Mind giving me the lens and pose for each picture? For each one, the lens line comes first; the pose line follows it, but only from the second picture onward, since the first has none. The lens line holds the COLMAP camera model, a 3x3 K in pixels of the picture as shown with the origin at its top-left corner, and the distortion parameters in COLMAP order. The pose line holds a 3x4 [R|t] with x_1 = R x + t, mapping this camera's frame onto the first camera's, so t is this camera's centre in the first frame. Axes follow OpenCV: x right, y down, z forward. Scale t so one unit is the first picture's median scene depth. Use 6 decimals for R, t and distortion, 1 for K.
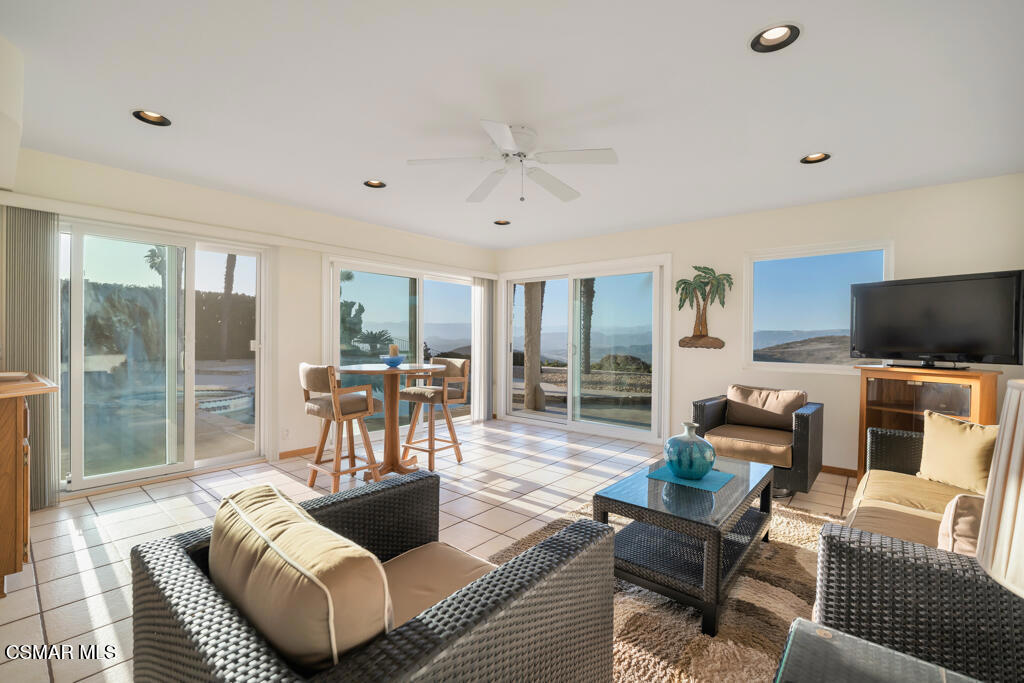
lens RADIAL K [[444.6, 0, 512.0], [0, 444.6, 341.5], [0, 0, 1]] dist [-0.017221, 0.000458]
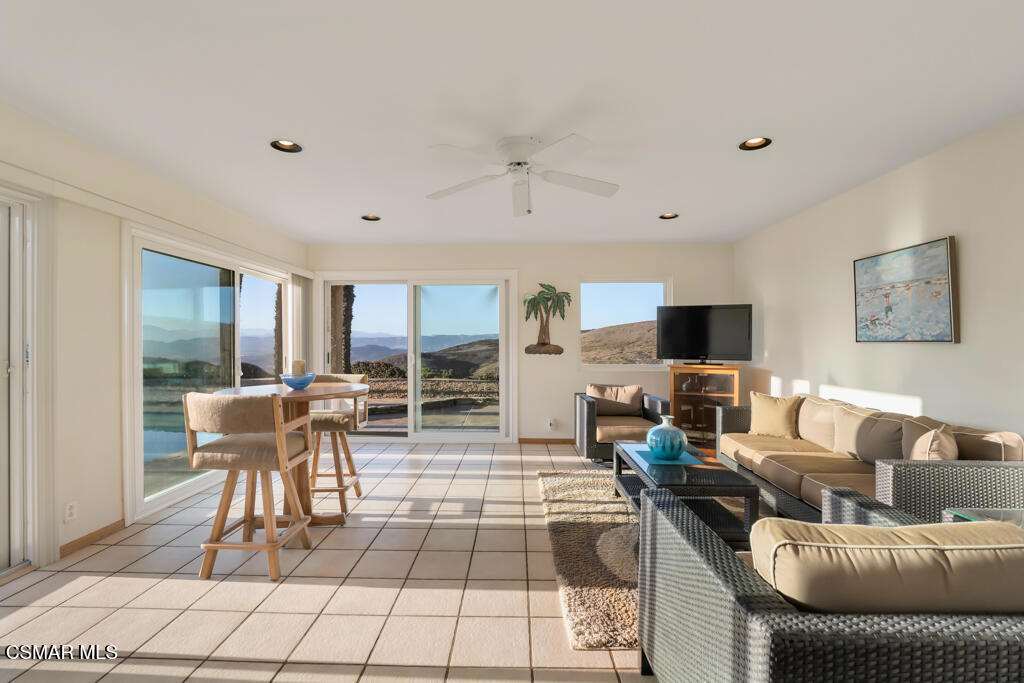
lens RADIAL K [[444.6, 0, 512.0], [0, 444.6, 341.5], [0, 0, 1]] dist [-0.017221, 0.000458]
pose [[0.783026, -0.006019, 0.621960, -0.381634], [0.012415, 0.999905, -0.005954, -0.013255], [-0.621866, 0.012384, 0.783026, 0.147196]]
